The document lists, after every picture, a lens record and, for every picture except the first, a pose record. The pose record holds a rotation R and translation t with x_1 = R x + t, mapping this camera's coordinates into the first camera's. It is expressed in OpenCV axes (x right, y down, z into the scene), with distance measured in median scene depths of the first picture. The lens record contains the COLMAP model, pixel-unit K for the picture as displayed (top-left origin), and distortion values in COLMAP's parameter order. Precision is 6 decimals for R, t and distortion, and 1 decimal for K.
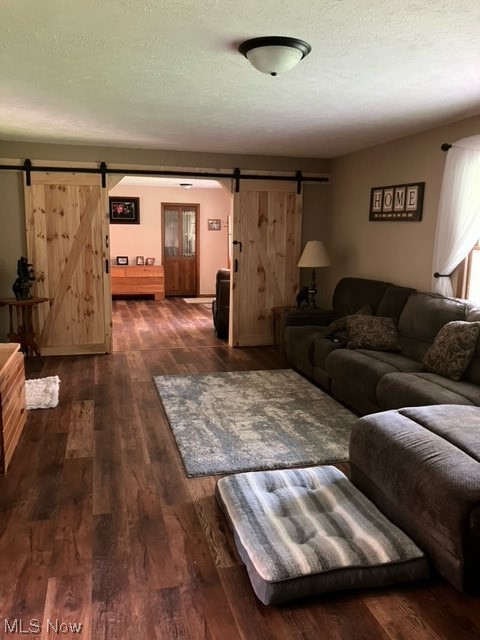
lens RADIAL K [[526.5, 0, 237.5], [0, 526.5, 320.6], [0, 0, 1]] dist [0.043913, -0.033726]
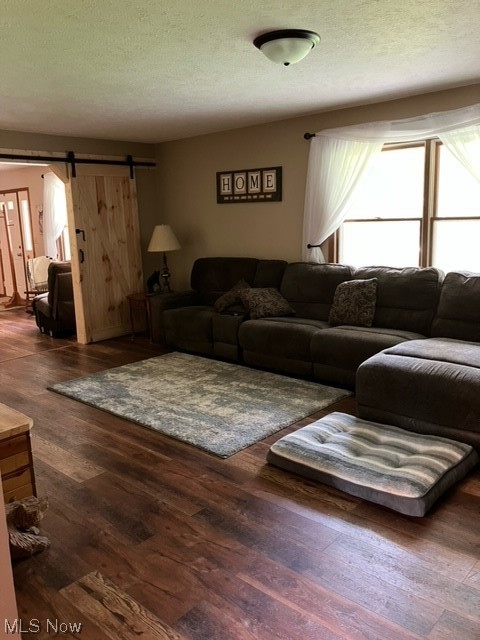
lens RADIAL K [[526.5, 0, 238.2], [0, 526.5, 321.4], [0, 0, 1]] dist [0.043913, -0.033726]
pose [[0.842120, -0.152325, 0.517331, -0.368598], [0.139268, 0.988168, 0.064259, -0.016619], [-0.520998, 0.017934, 0.853369, 0.077607]]
